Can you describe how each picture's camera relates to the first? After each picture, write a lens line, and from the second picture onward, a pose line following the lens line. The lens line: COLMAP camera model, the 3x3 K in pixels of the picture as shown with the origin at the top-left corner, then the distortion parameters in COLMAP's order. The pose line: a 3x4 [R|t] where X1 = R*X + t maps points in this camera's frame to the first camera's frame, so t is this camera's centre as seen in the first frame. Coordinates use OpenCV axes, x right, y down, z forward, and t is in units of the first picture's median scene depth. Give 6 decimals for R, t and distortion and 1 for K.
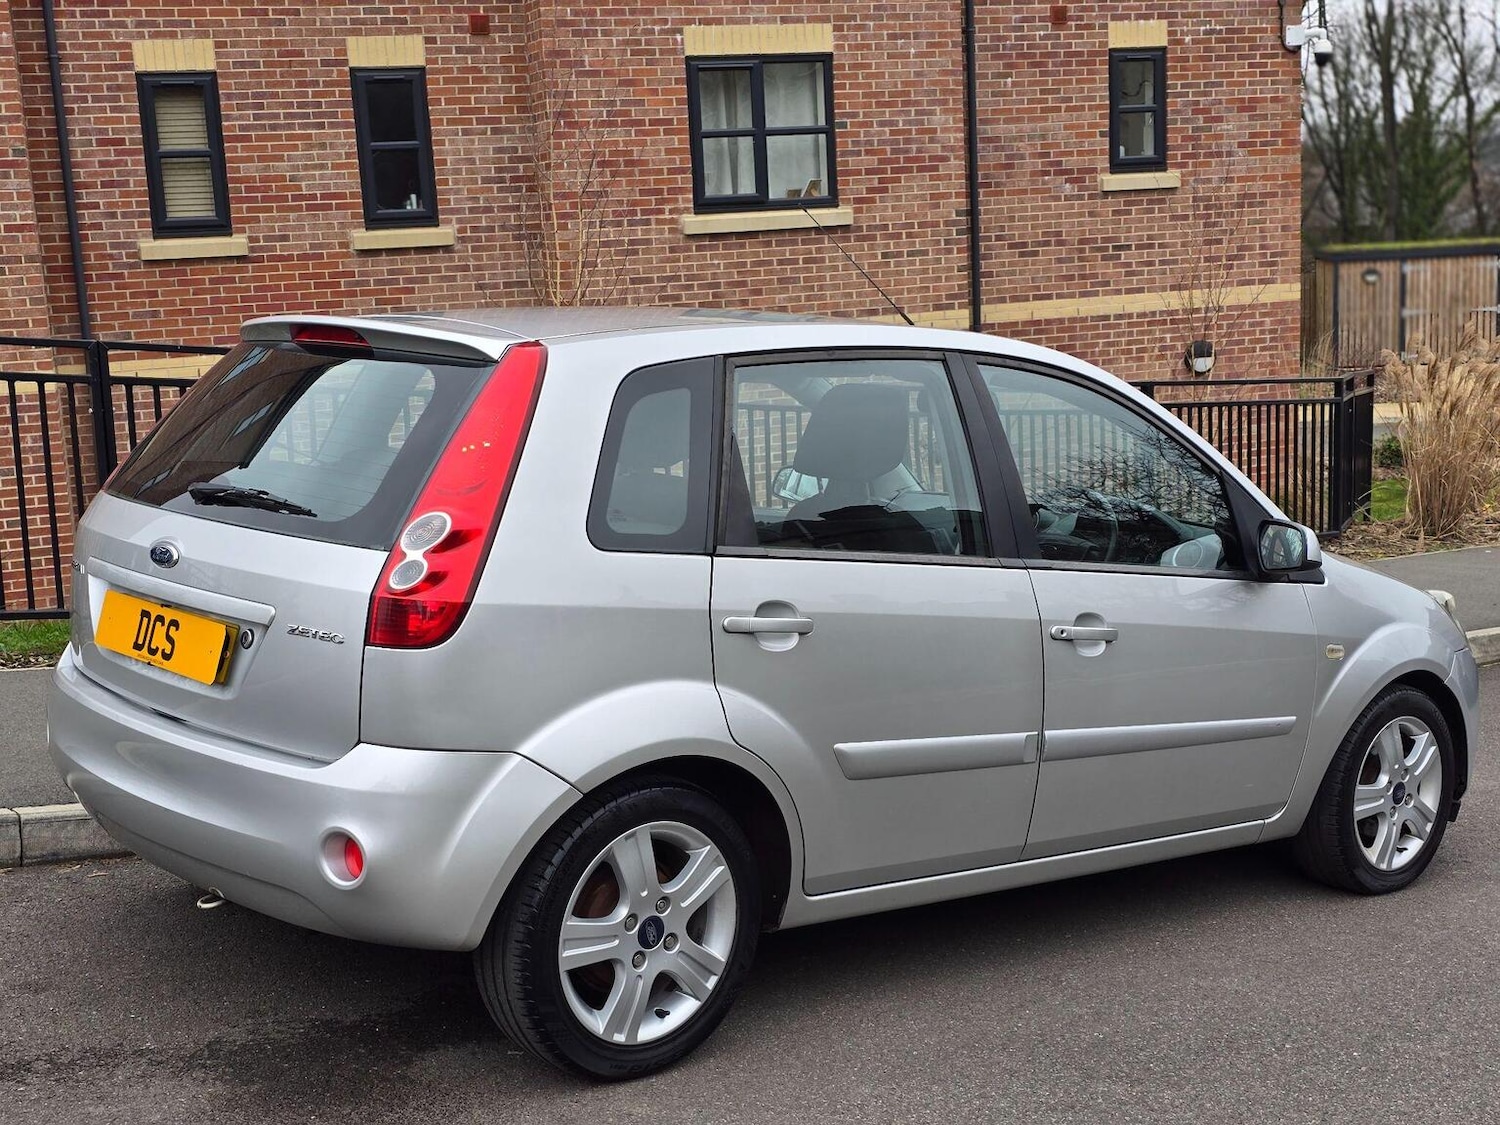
lens RADIAL K [[1964.8, 0, 756.6], [0, 1964.8, 594.7], [0, 0, 1]] dist [0.146691, -0.341486]
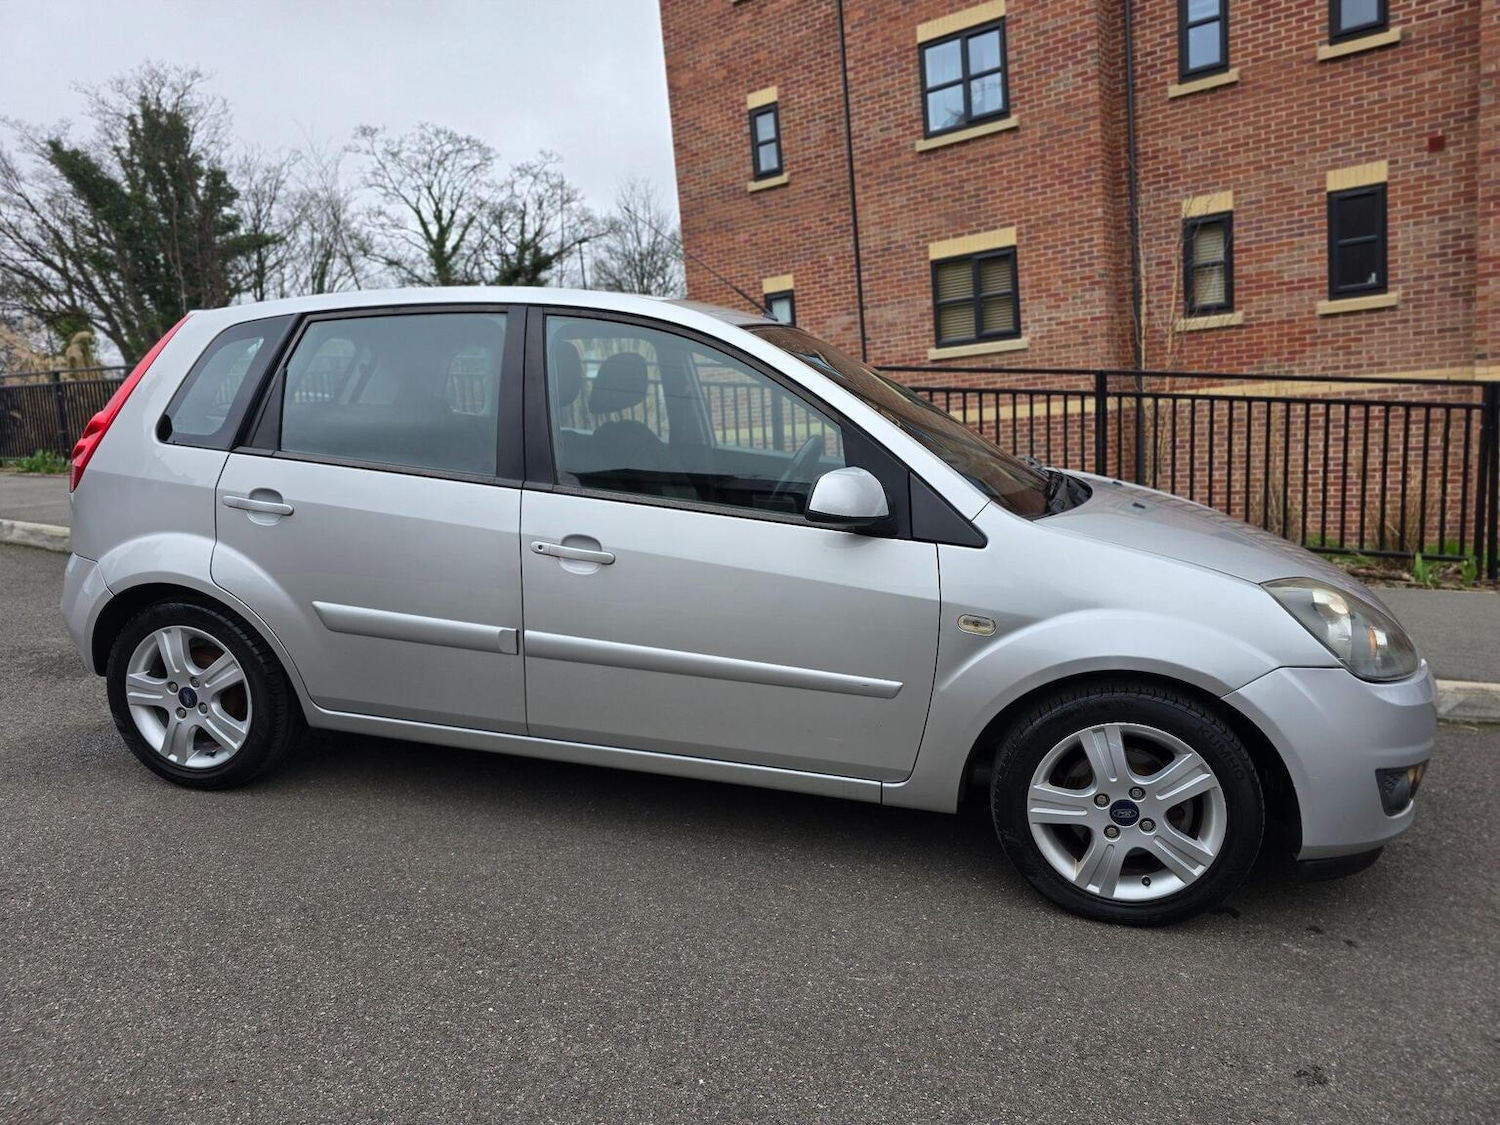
lens RADIAL K [[993.5, 0, 750.6], [0, 993.5, 556.5], [0, 0, 1]] dist [0.056637, -0.044101]
pose [[0.576753, 0.115018, -0.808781, 0.186602], [-0.093609, 0.992823, 0.074436, -0.008119], [0.811537, 0.032778, 0.583381, 0.205995]]
